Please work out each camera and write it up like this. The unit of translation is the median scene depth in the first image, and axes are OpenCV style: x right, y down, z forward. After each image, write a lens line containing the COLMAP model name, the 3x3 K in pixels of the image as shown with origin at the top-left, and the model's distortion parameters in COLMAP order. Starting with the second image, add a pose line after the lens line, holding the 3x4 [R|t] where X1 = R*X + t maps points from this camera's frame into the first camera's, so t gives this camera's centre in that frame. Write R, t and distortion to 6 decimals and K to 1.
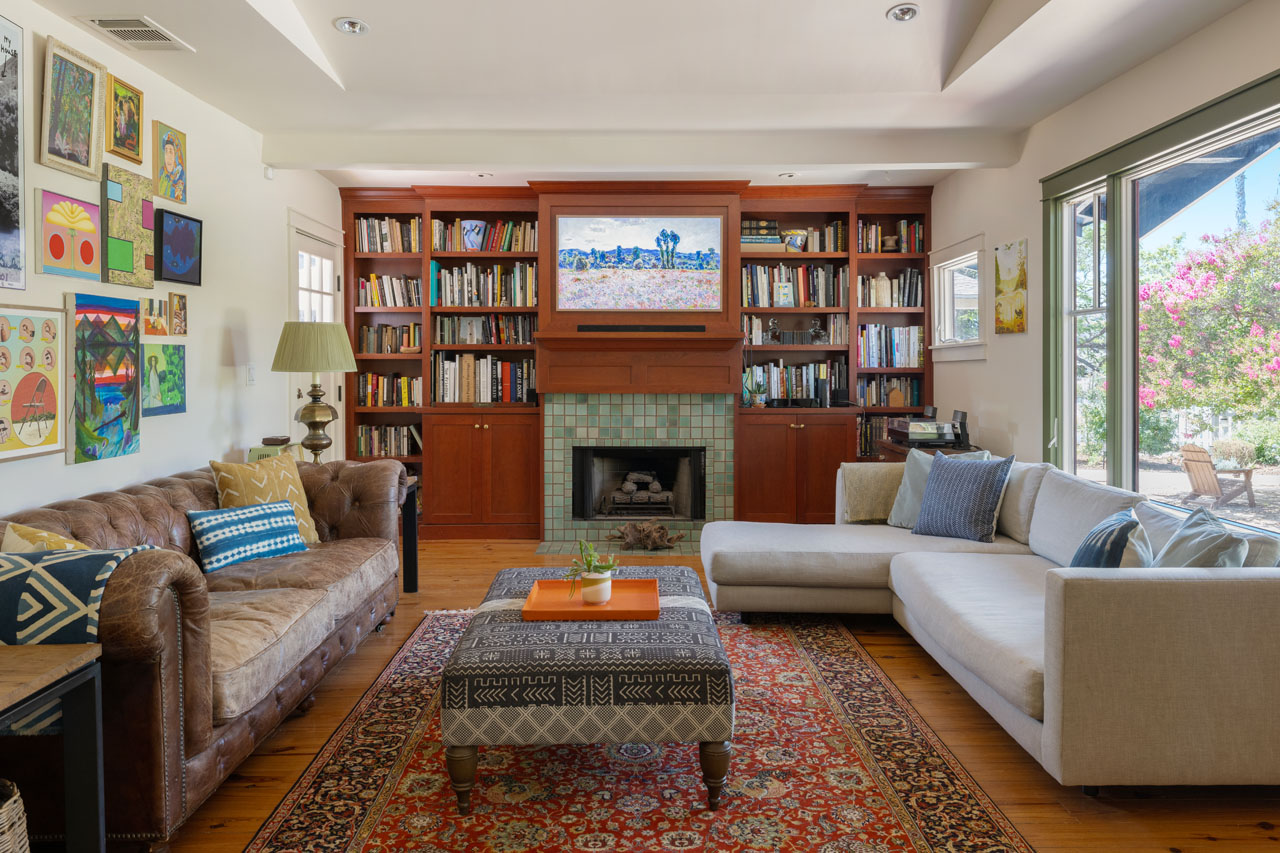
lens RADIAL K [[995.4, 0, 638.9], [0, 995.4, 358.8], [0, 0, 1]] dist [0.034376, -0.061692]
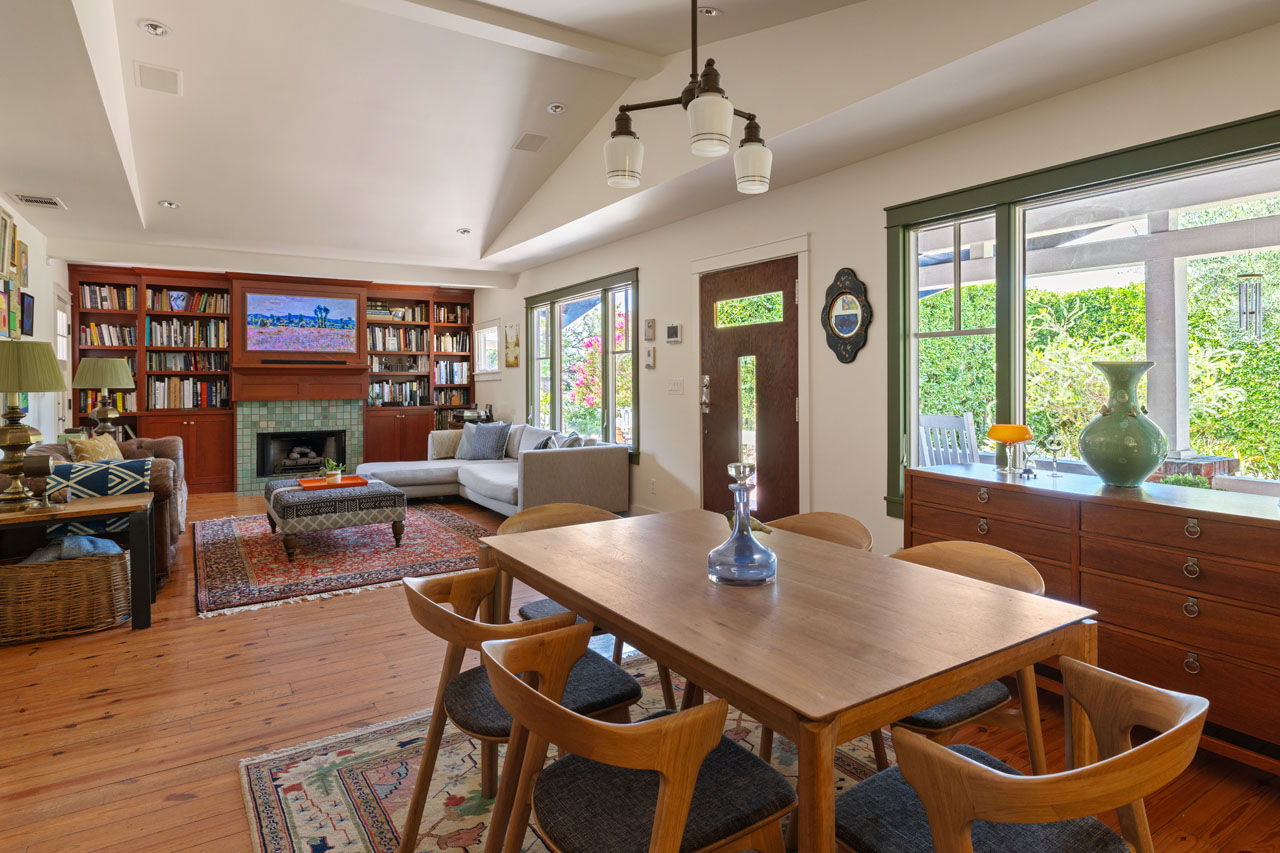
lens RADIAL K [[723.3, 0, 701.5], [0, 723.3, 378.8], [0, 0, 1]] dist [0.001562, -0.000764]
pose [[0.826681, -0.002568, 0.562666, -0.132347], [0.003562, 0.999993, -0.000669, 0.001437], [-0.562660, 0.002557, 0.826684, -0.409736]]
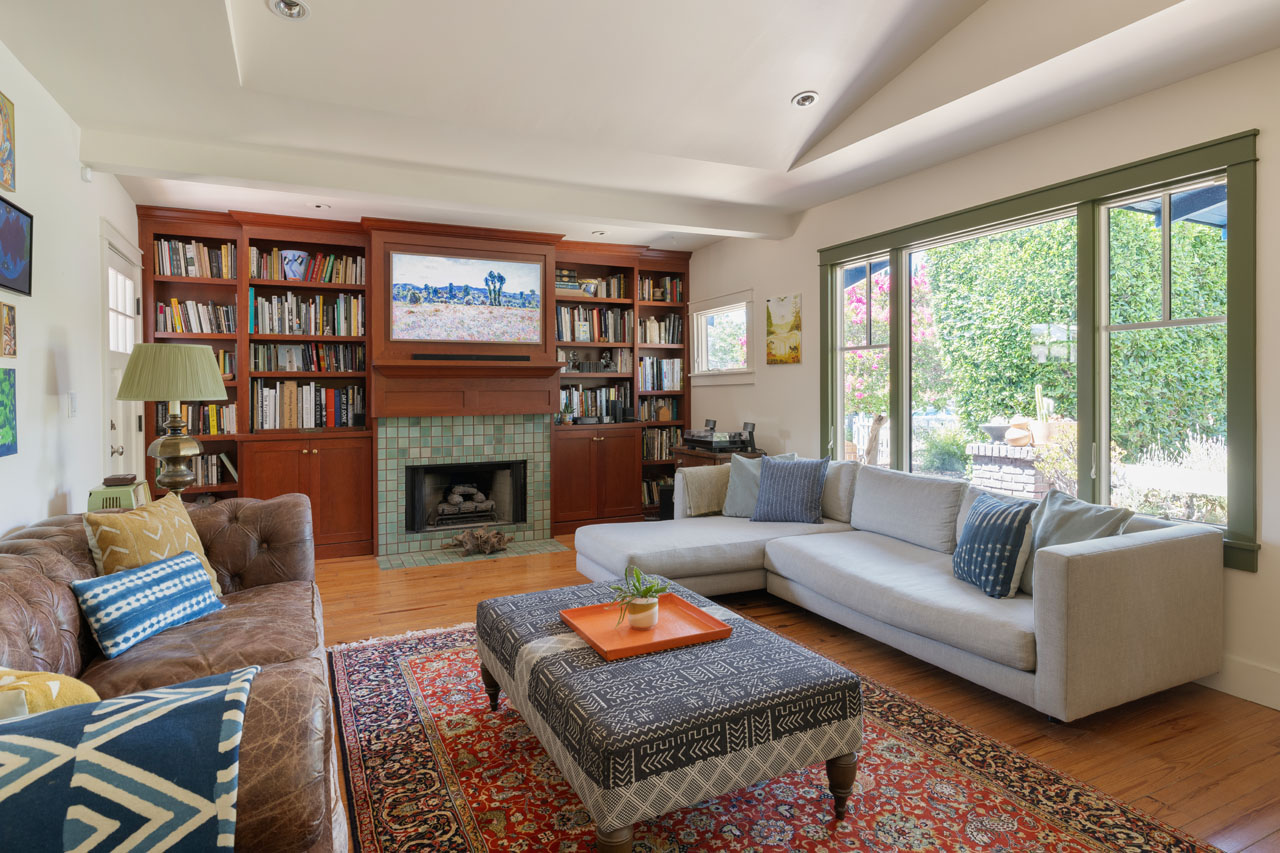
lens RADIAL K [[728.7, 0, 681.1], [0, 728.7, 386.5], [0, 0, 1]] dist [0.003659, -0.001831]
pose [[0.891187, -0.006370, 0.453592, -0.159086], [0.005745, 0.999980, 0.002755, 0.001137], [-0.453600, 0.000151, 0.891205, 0.156609]]
